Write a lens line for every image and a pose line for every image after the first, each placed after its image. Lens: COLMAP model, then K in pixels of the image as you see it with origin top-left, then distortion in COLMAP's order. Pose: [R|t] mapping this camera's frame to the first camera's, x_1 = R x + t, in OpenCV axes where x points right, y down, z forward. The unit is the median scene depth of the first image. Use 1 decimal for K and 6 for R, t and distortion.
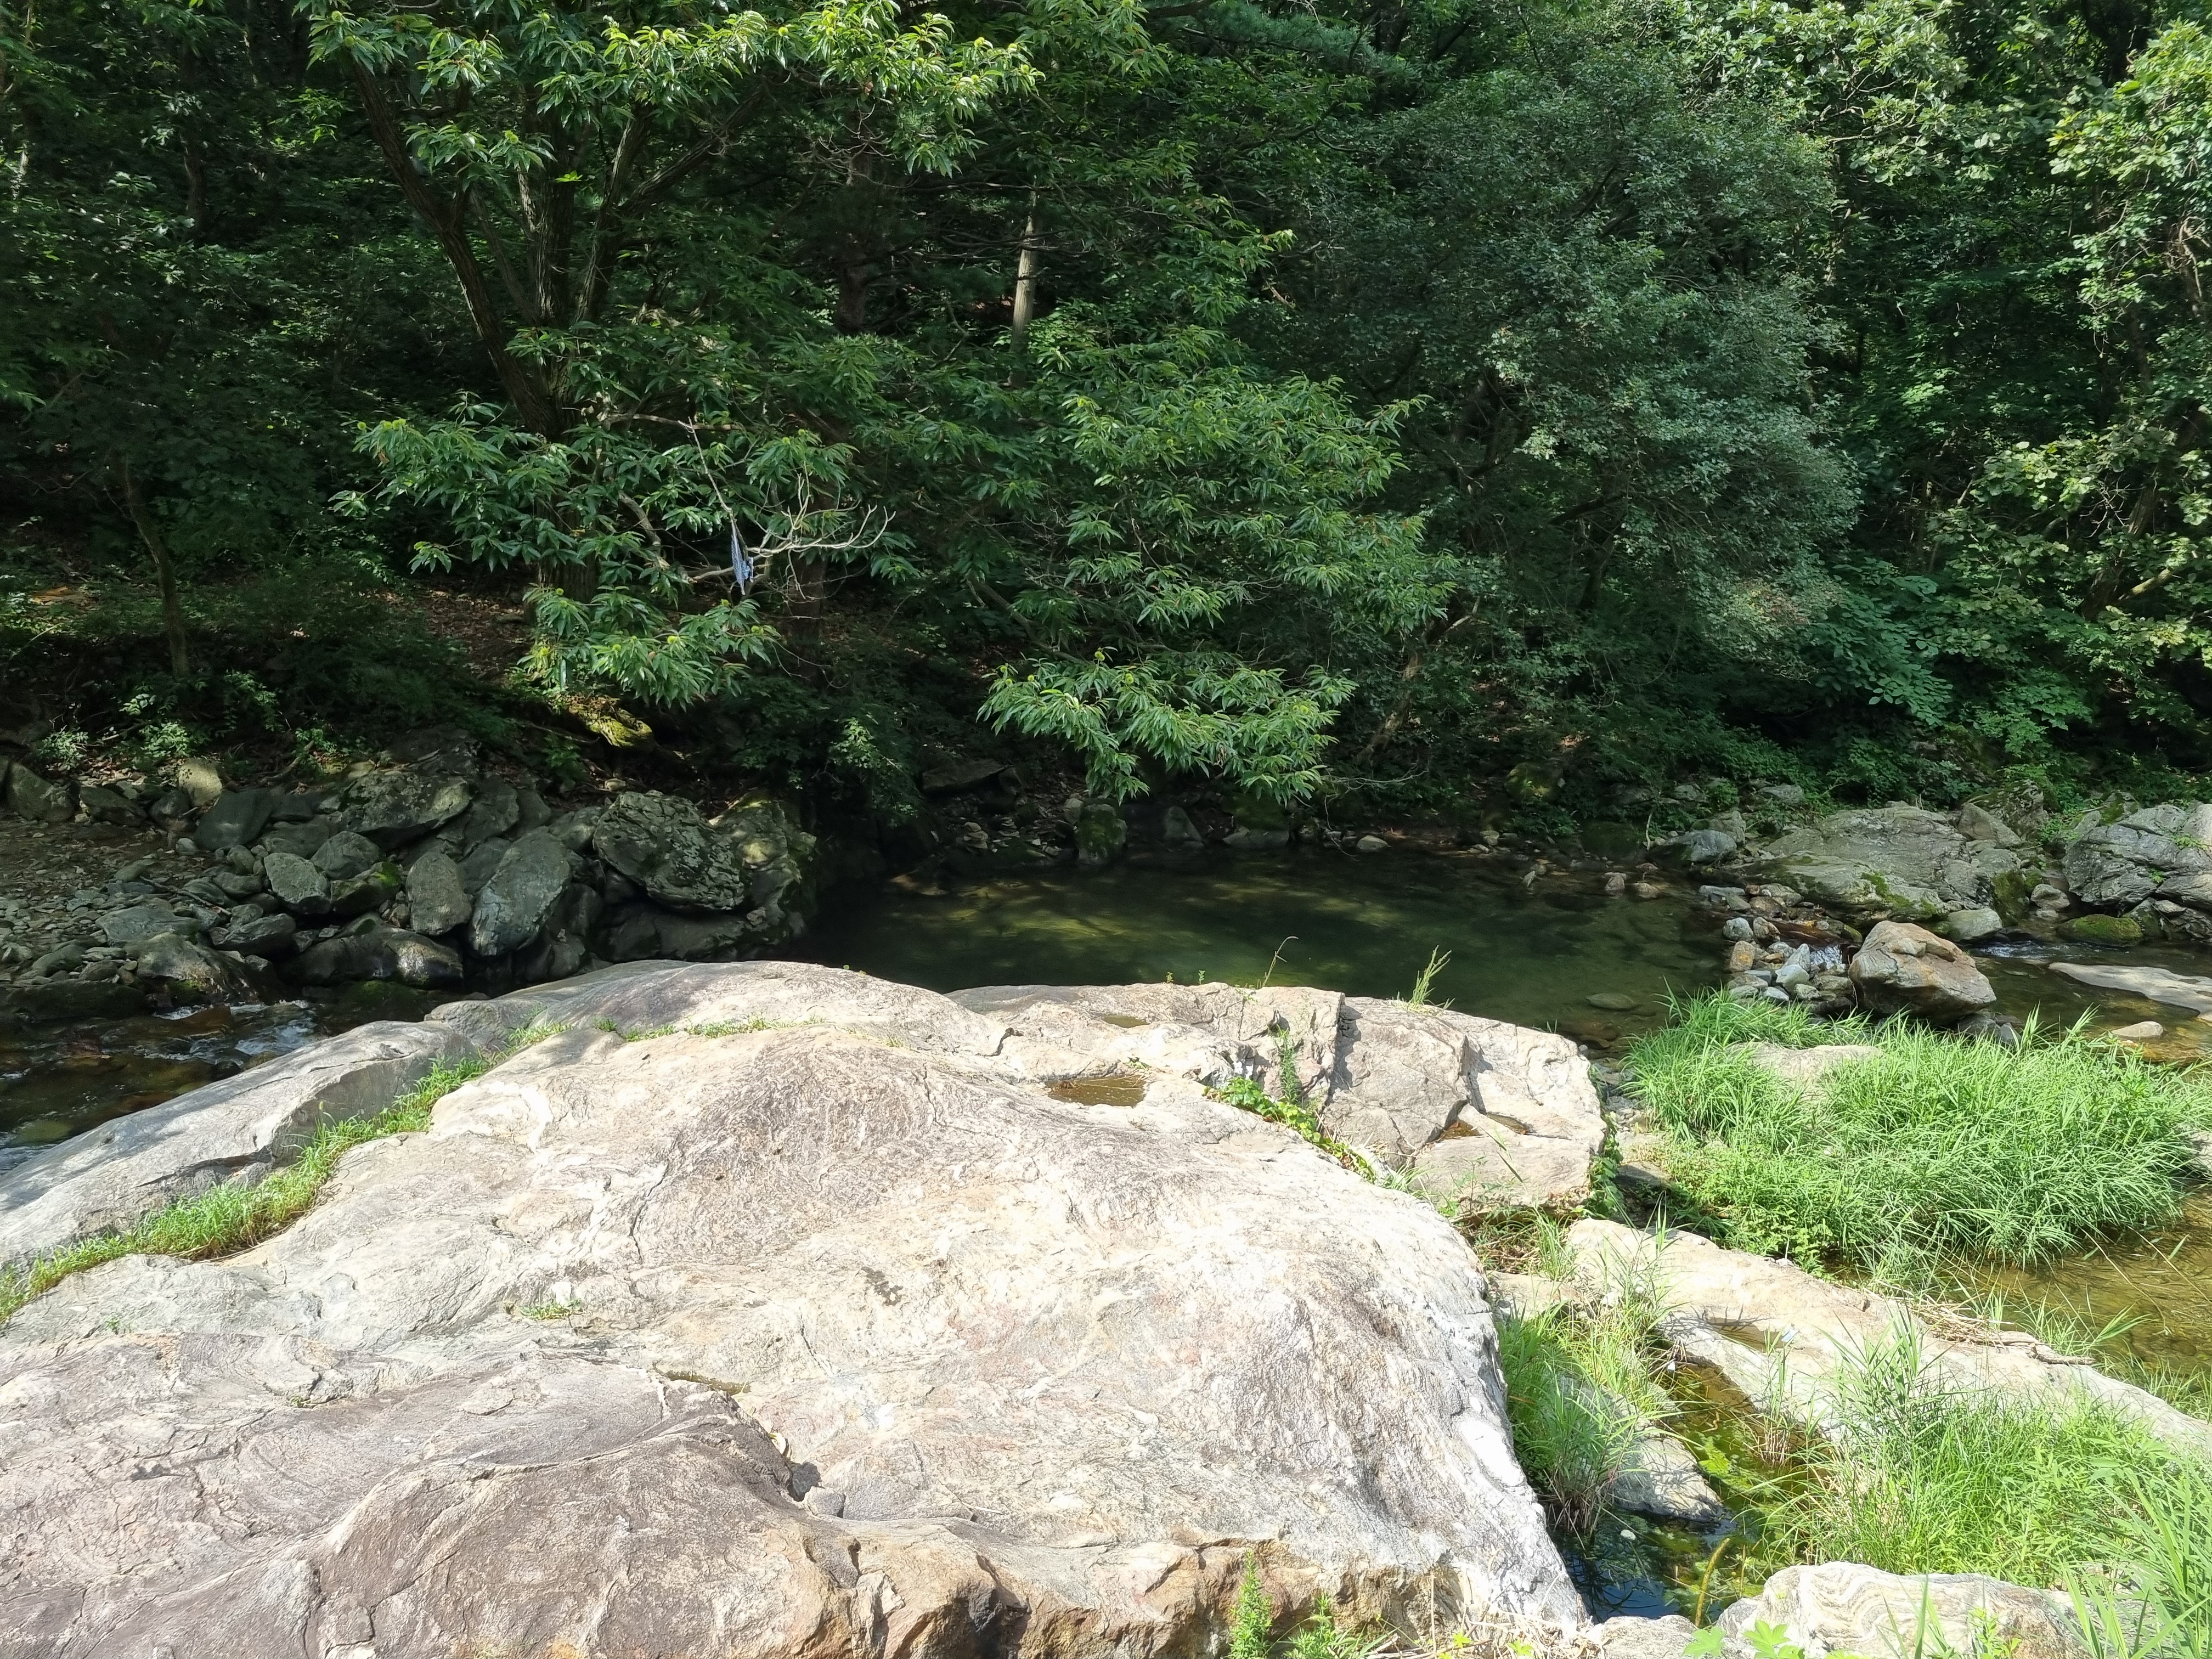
lens RADIAL K [[1694.6, 0, 1100.2], [0, 1694.6, 839.8], [0, 0, 1]] dist [0.041747, -0.020828]
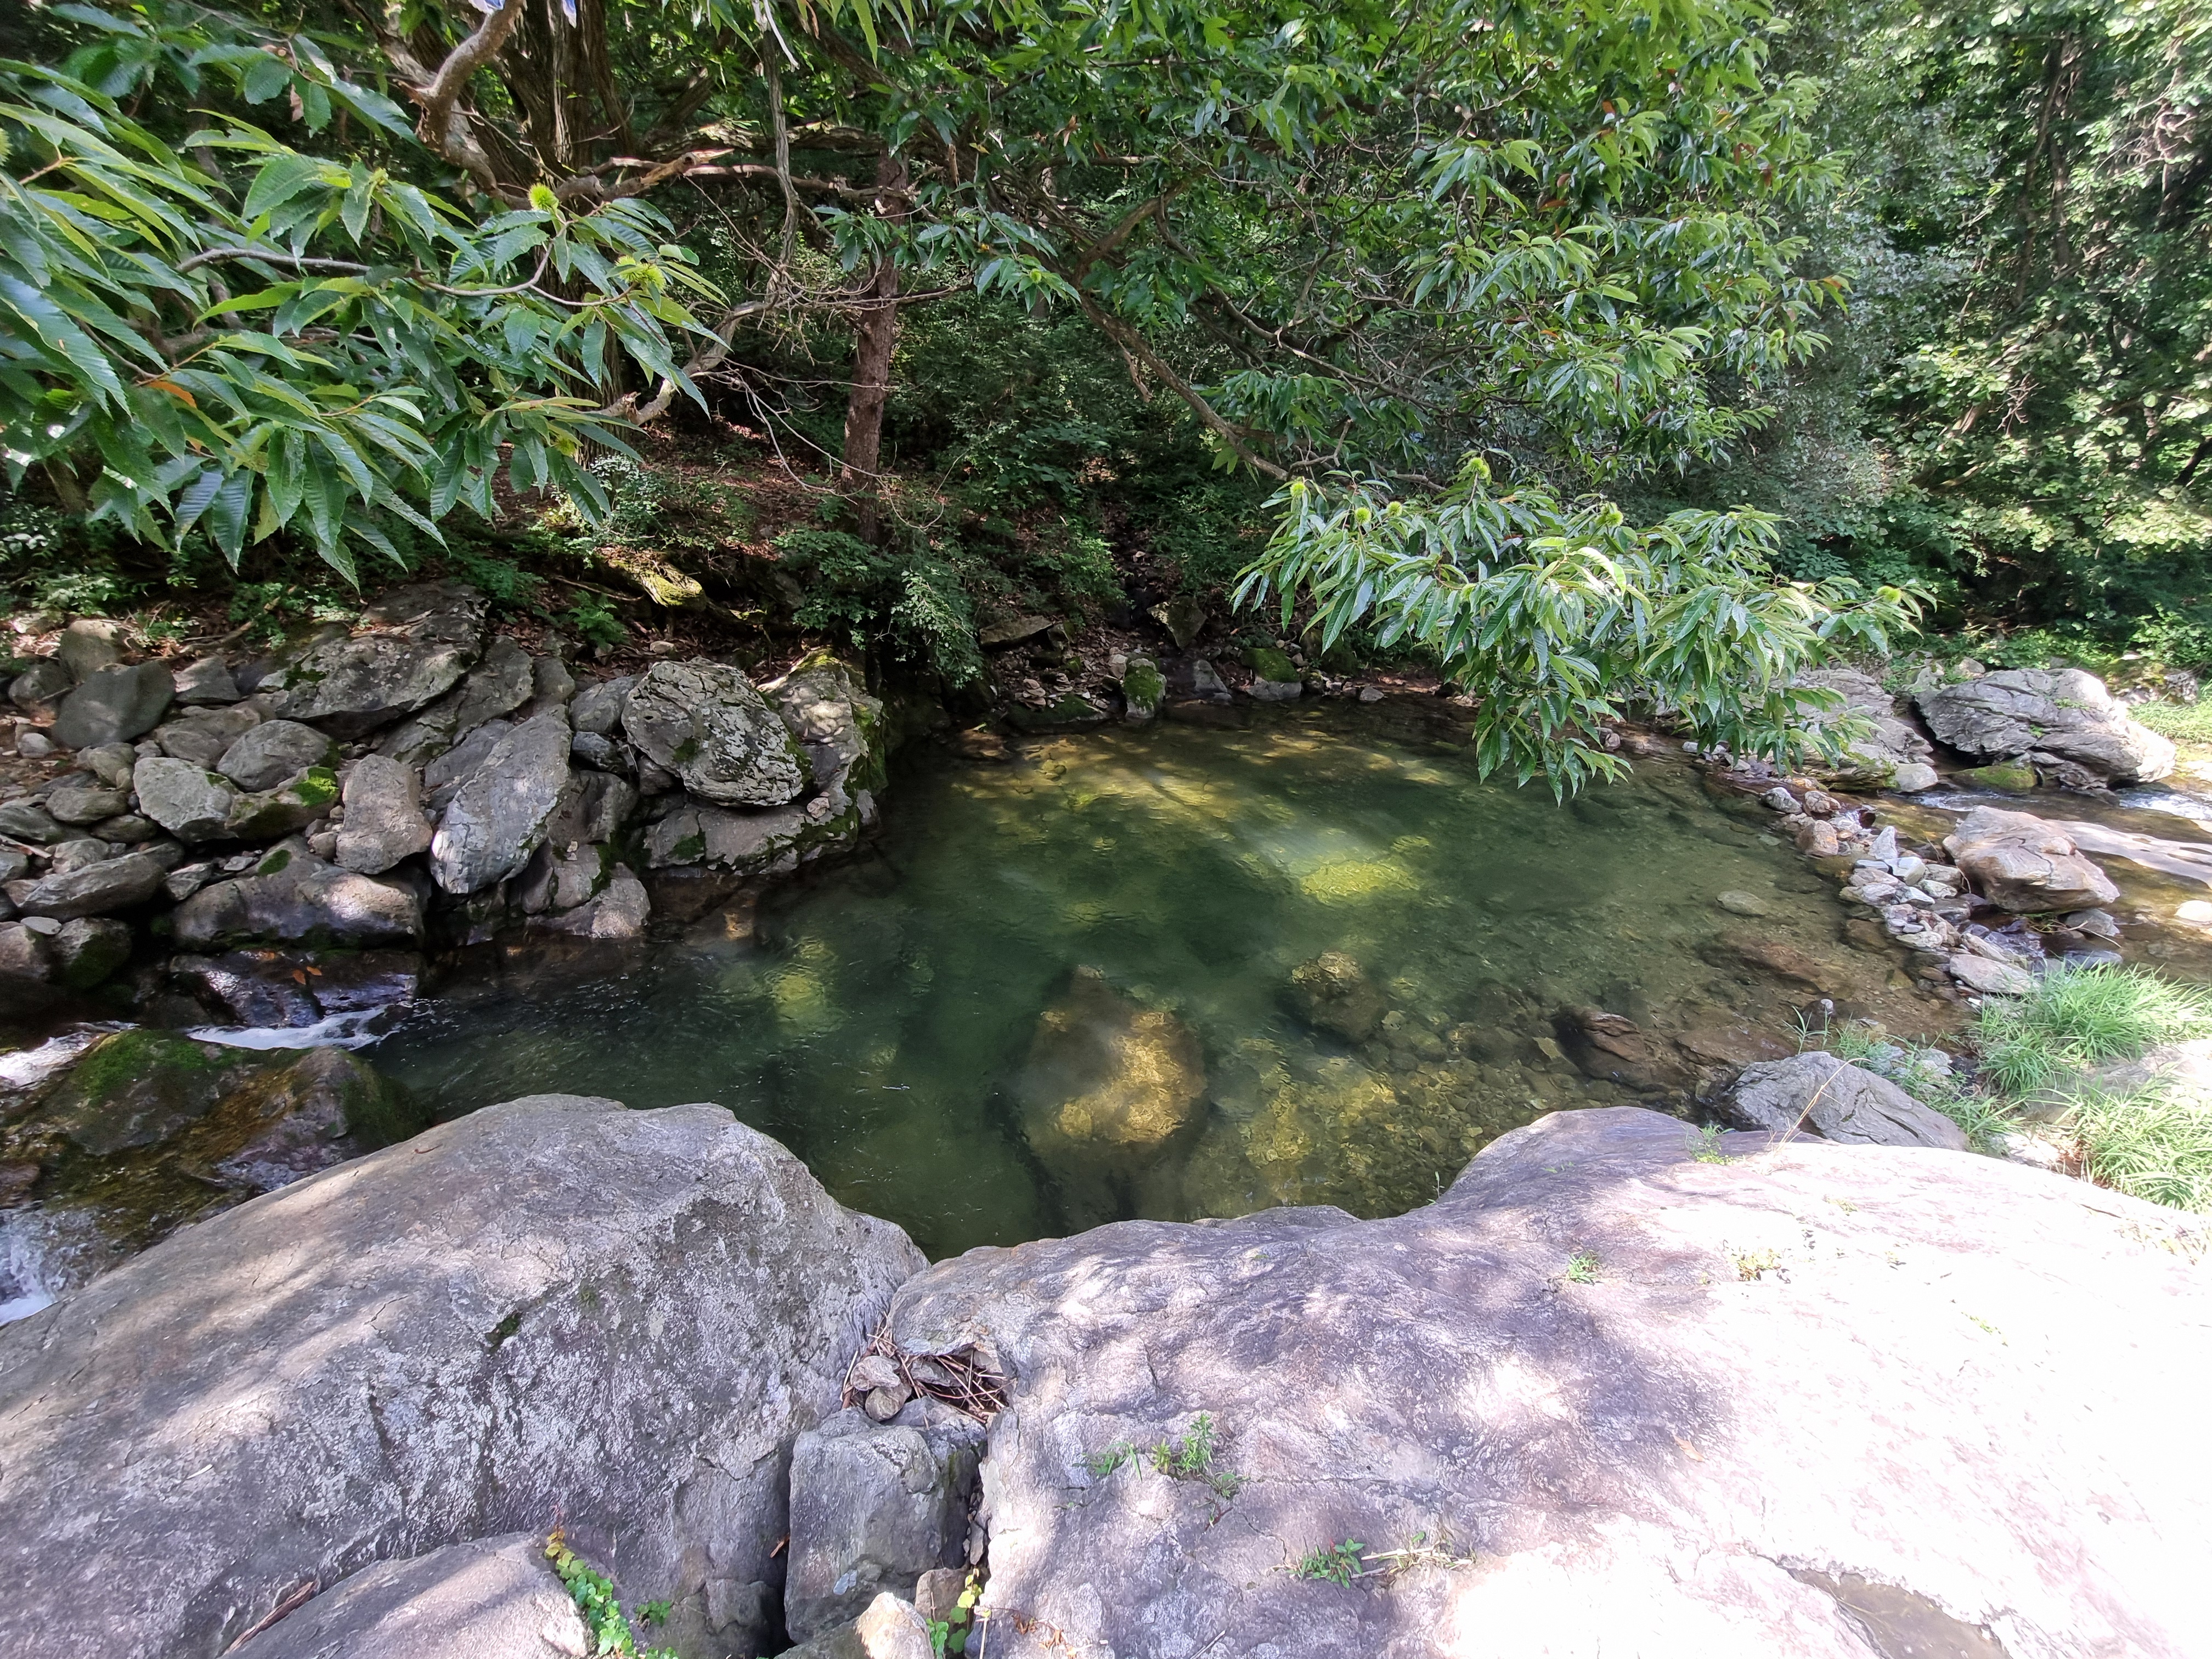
lens RADIAL K [[910.5, 0, 1110.4], [0, 910.5, 821.0], [0, 0, 1]] dist [-0.000494, 0.001200]
pose [[0.996771, -0.006453, 0.080033, -0.086172], [-0.009142, 0.981163, 0.192967, -0.040421], [-0.079771, -0.193076, 0.977936, 0.508509]]
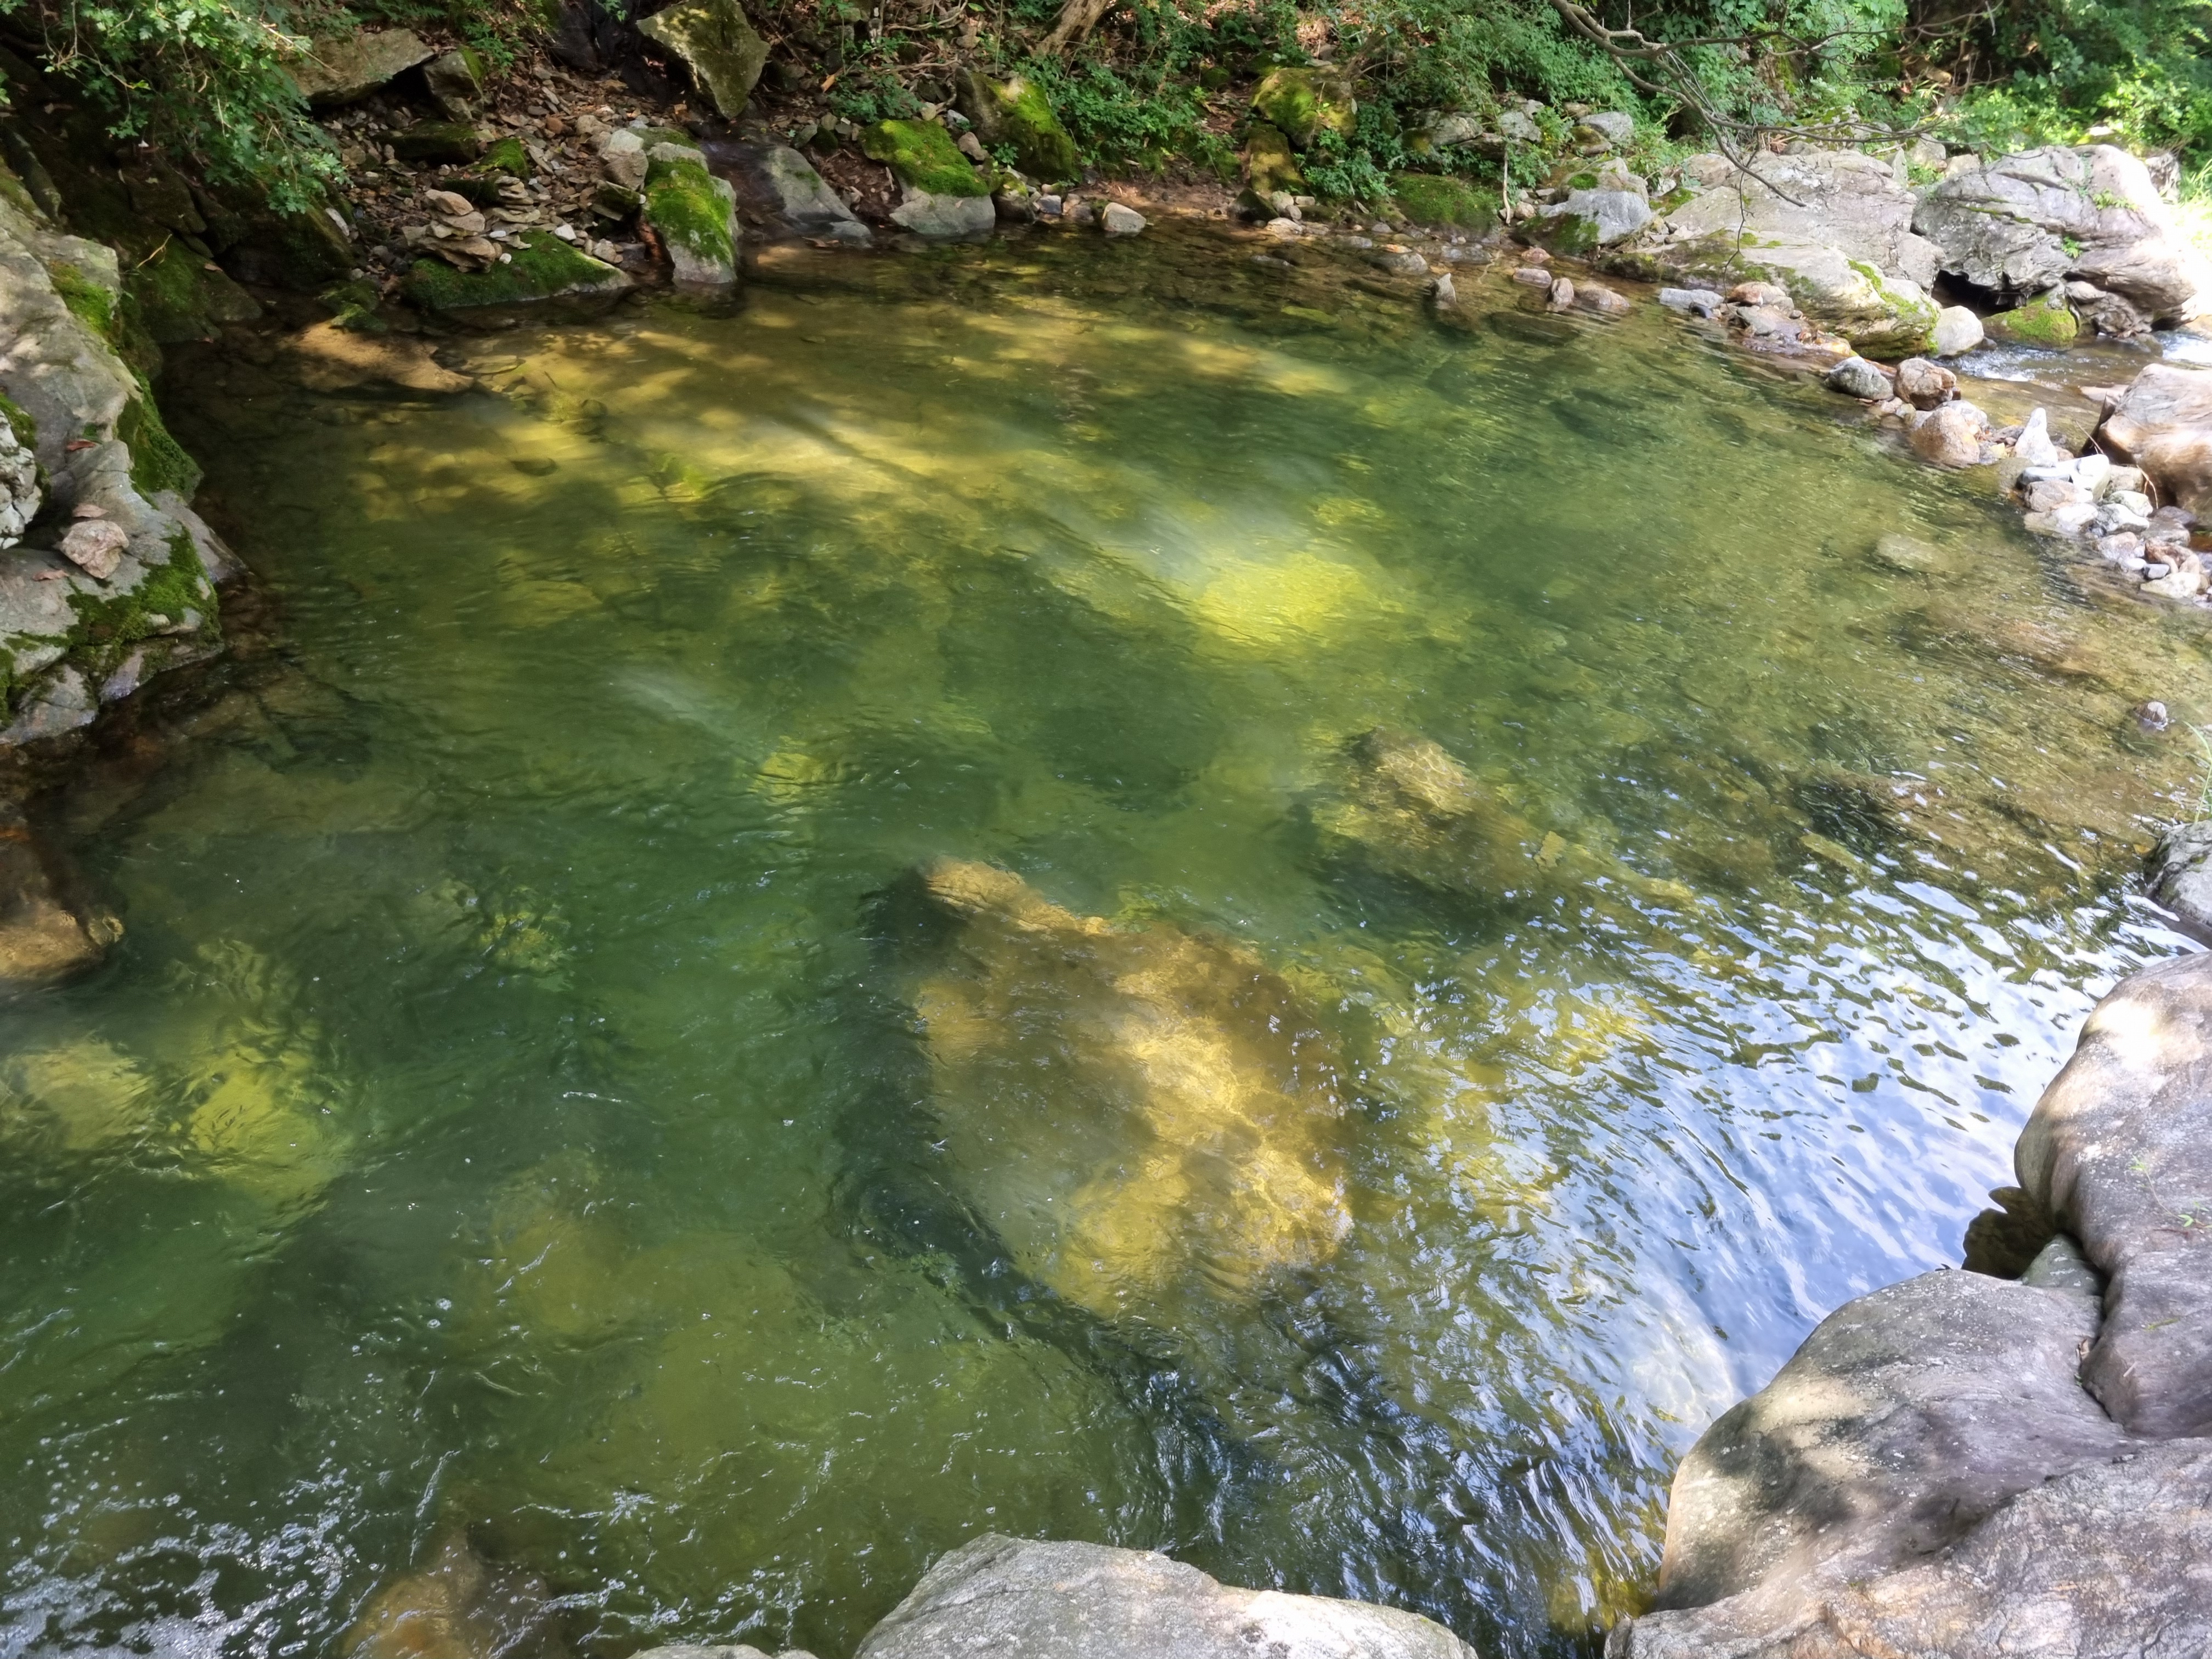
lens RADIAL K [[1694.6, 0, 1098.8], [0, 1694.6, 833.6], [0, 0, 1]] dist [0.041747, -0.020828]
pose [[0.870122, -0.182117, 0.457953, -0.192726], [-0.002641, 0.927483, 0.373857, -0.026628], [-0.492829, -0.326511, 0.806542, 0.611211]]
